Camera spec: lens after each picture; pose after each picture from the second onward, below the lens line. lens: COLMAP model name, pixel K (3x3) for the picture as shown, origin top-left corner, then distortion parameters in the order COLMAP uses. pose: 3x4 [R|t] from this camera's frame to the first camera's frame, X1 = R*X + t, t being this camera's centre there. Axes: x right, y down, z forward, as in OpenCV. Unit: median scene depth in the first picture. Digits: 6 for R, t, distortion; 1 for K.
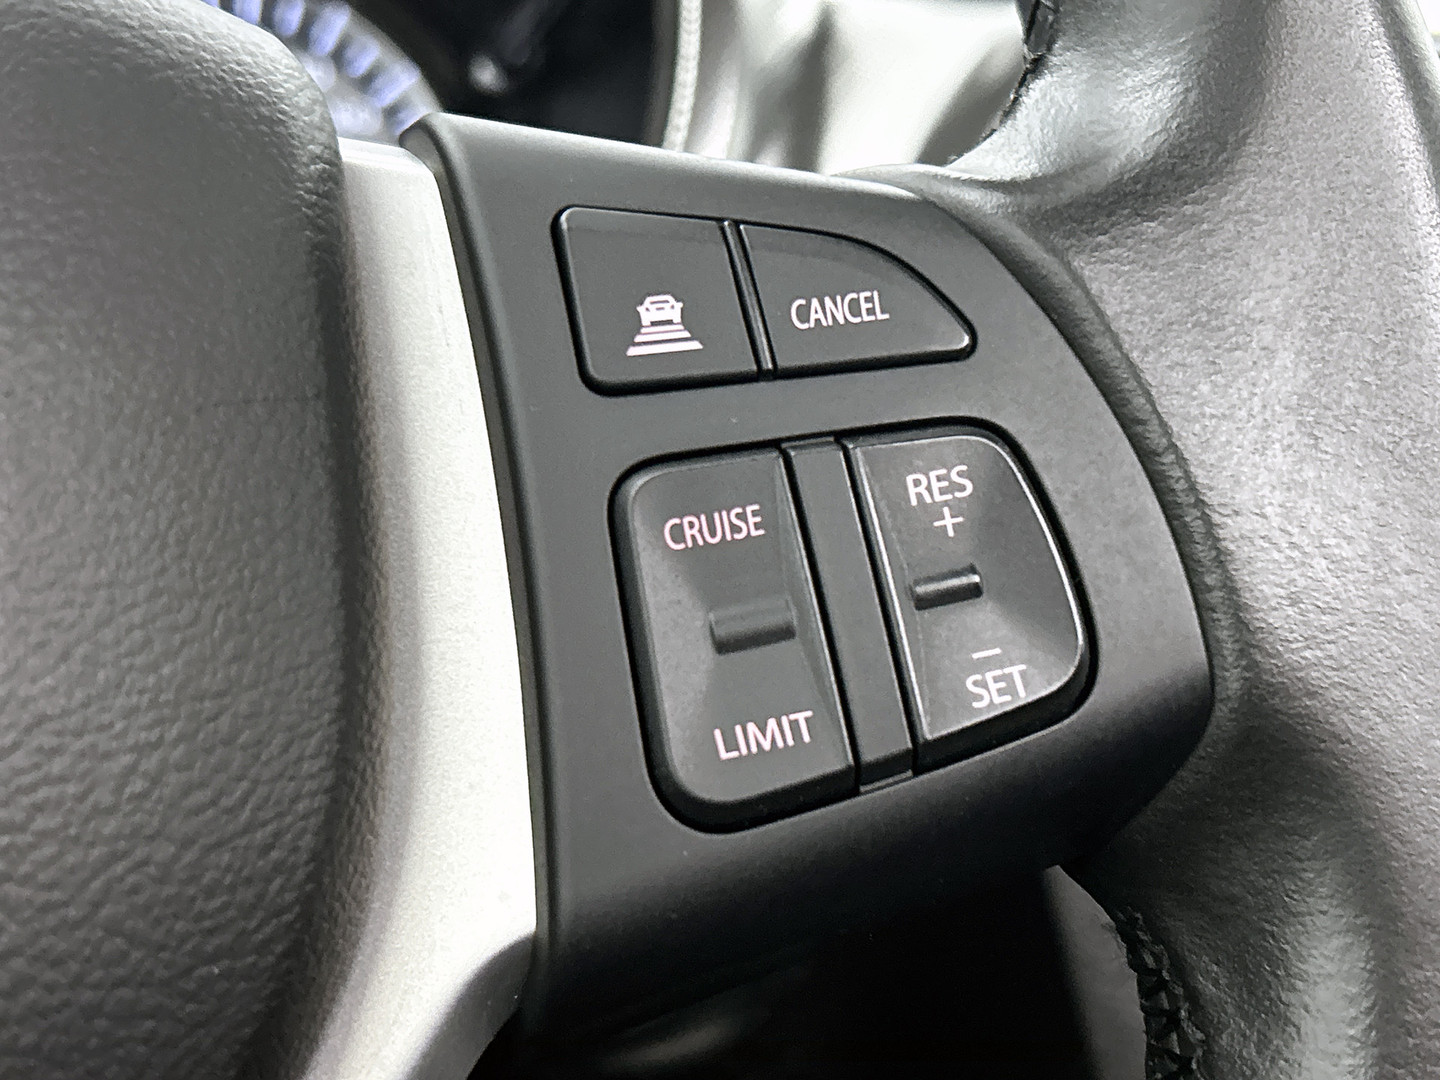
lens RADIAL K [[1856.7, 0, 720.4], [0, 1856.7, 538.5], [0, 0, 1]] dist [0.060001, 0.000000]
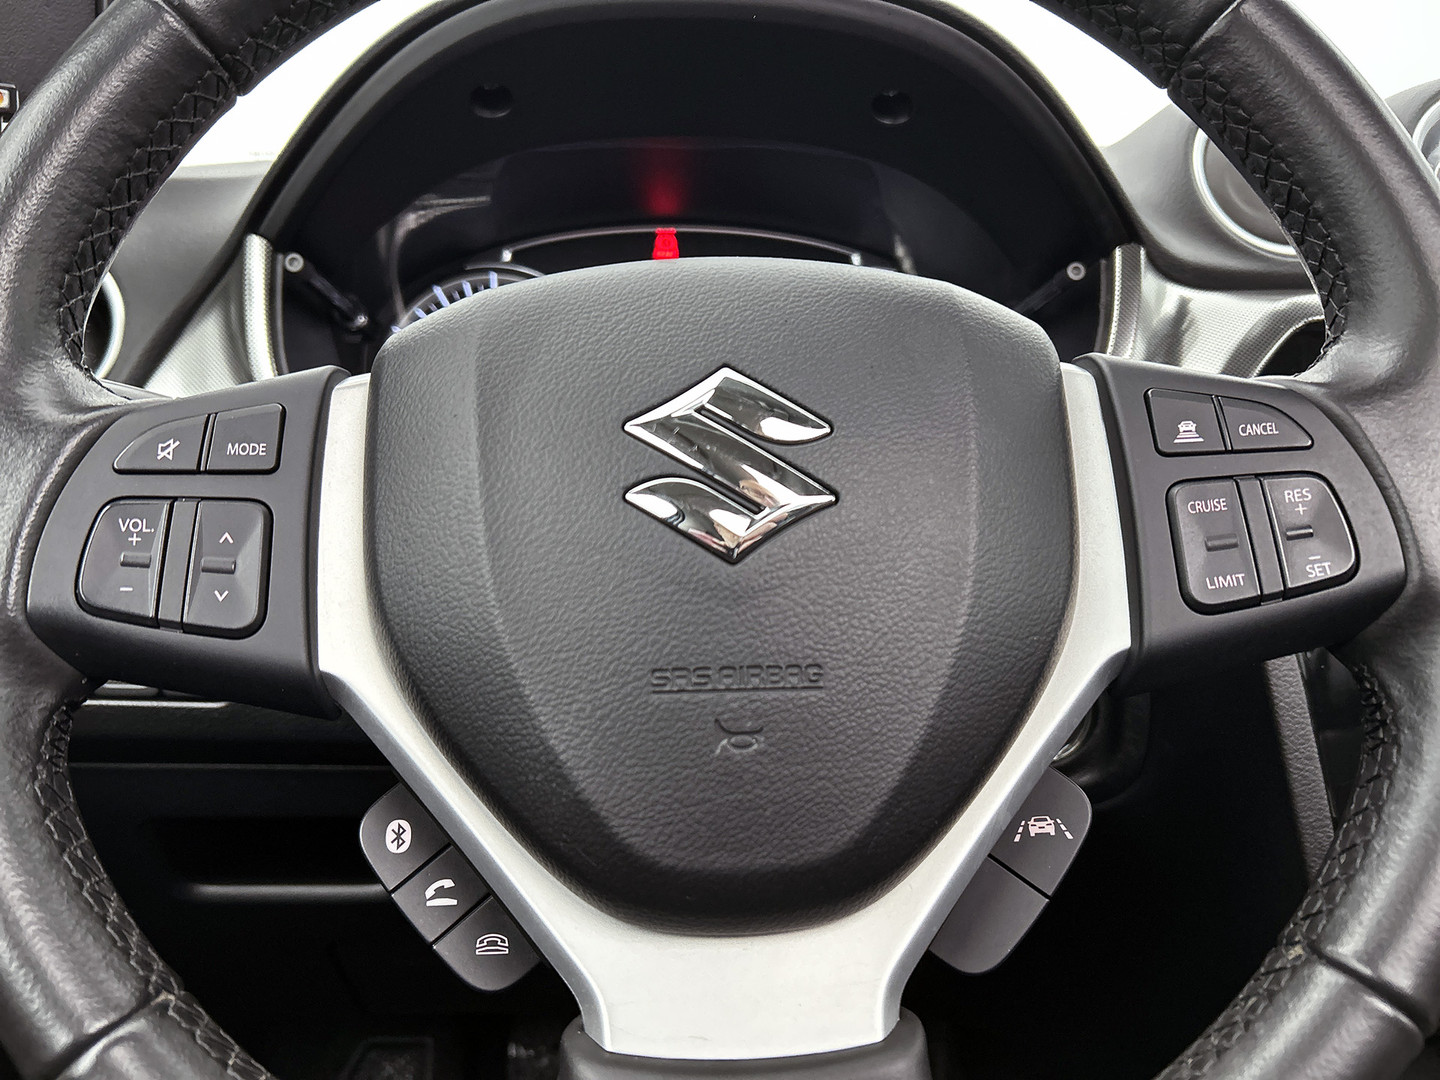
lens RADIAL K [[1076.4, 0, 716.9], [0, 1076.4, 538.9], [0, 0, 1]] dist [-0.005913, -0.006862]
pose [[0.967502, 0.064744, -0.244433, -0.310665], [-0.072694, 0.997074, -0.023634, 0.131746], [0.242188, 0.040634, 0.969378, -0.705761]]
